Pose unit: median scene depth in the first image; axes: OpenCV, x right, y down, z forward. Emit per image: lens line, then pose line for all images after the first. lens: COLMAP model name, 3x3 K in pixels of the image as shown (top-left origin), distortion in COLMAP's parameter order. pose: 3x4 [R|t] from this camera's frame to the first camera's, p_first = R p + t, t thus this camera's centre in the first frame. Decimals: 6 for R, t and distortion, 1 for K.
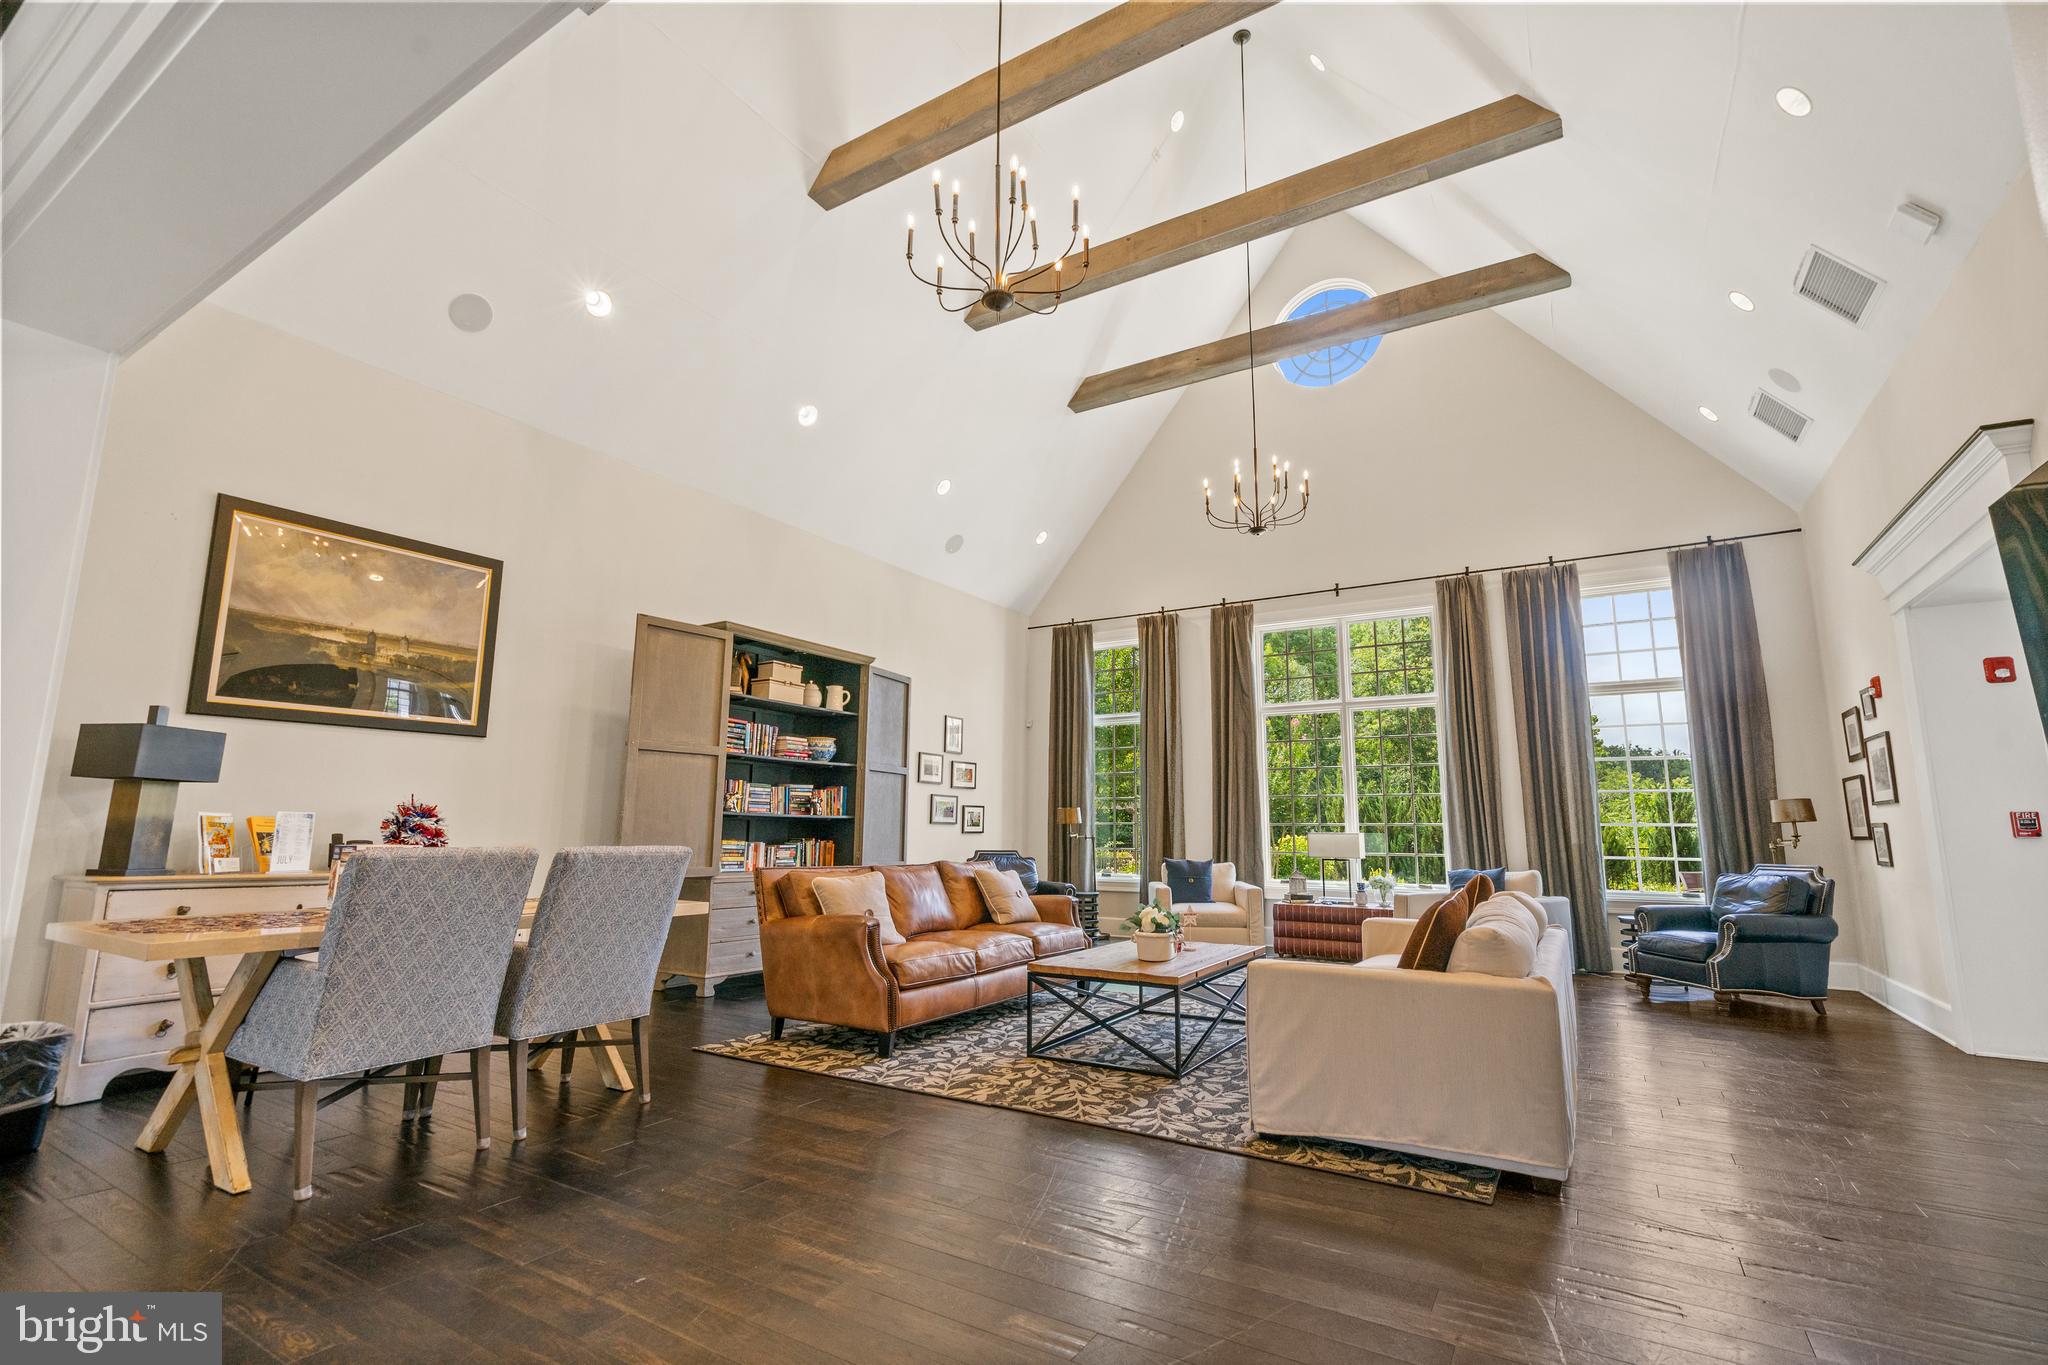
lens RADIAL K [[919.5, 0, 1024.0], [0, 919.5, 682.5], [0, 0, 1]] dist [-0.002308, -0.000369]
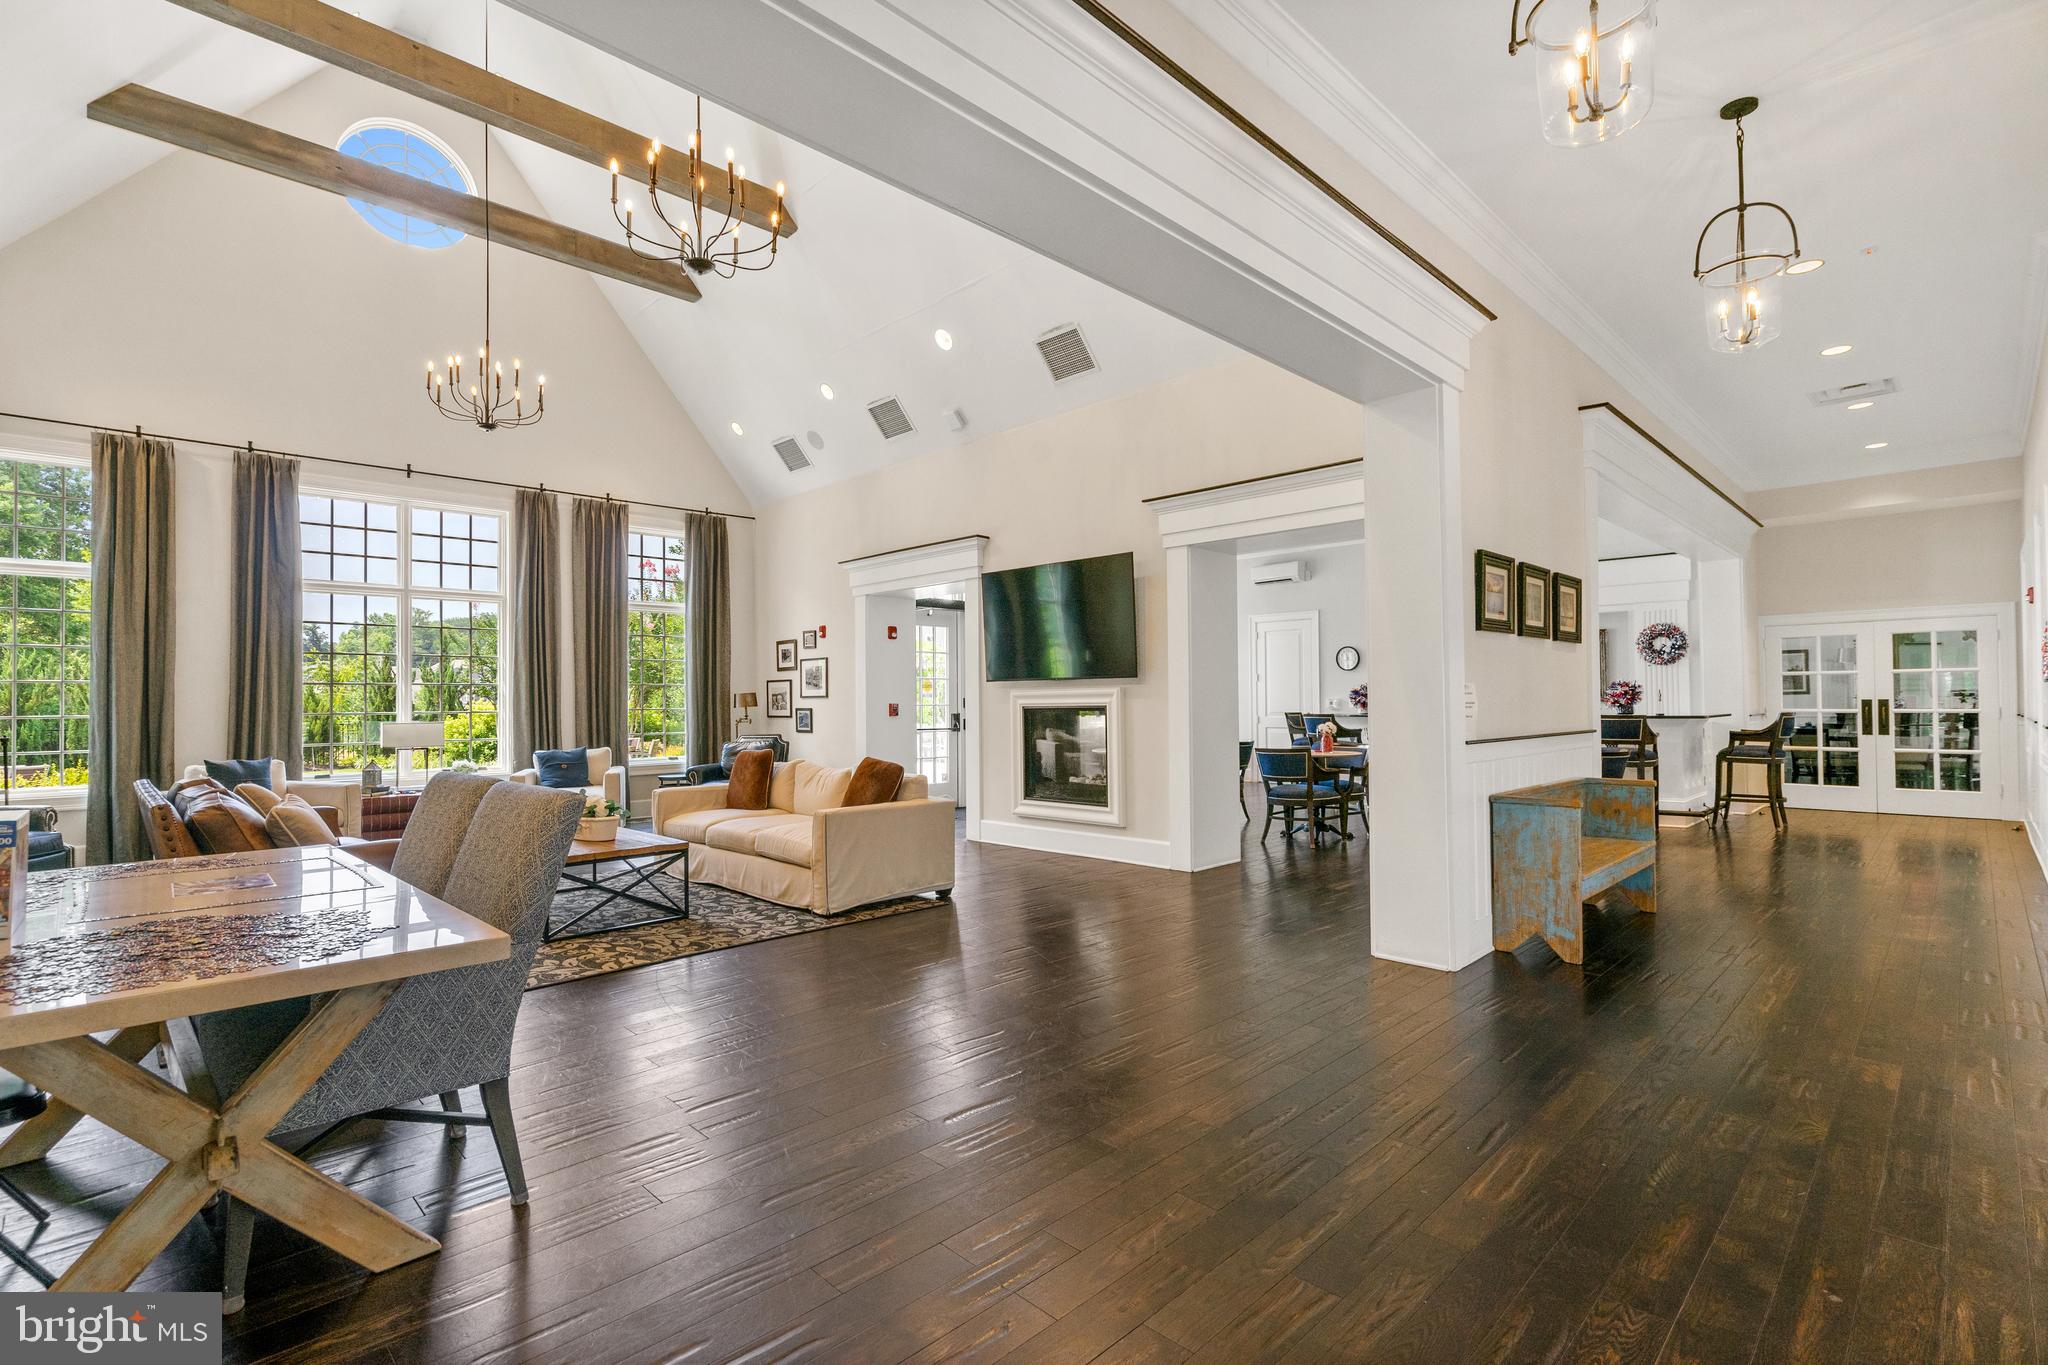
lens RADIAL K [[957.6, 0, 1005.8], [0, 957.6, 686.6], [0, 0, 1]] dist [0.000129, 0.000073]
pose [[0.244463, 0.002447, 0.969656, -0.595472], [-0.144762, 0.988882, 0.034001, -0.003311], [-0.958792, -0.148682, 0.242099, 0.162357]]
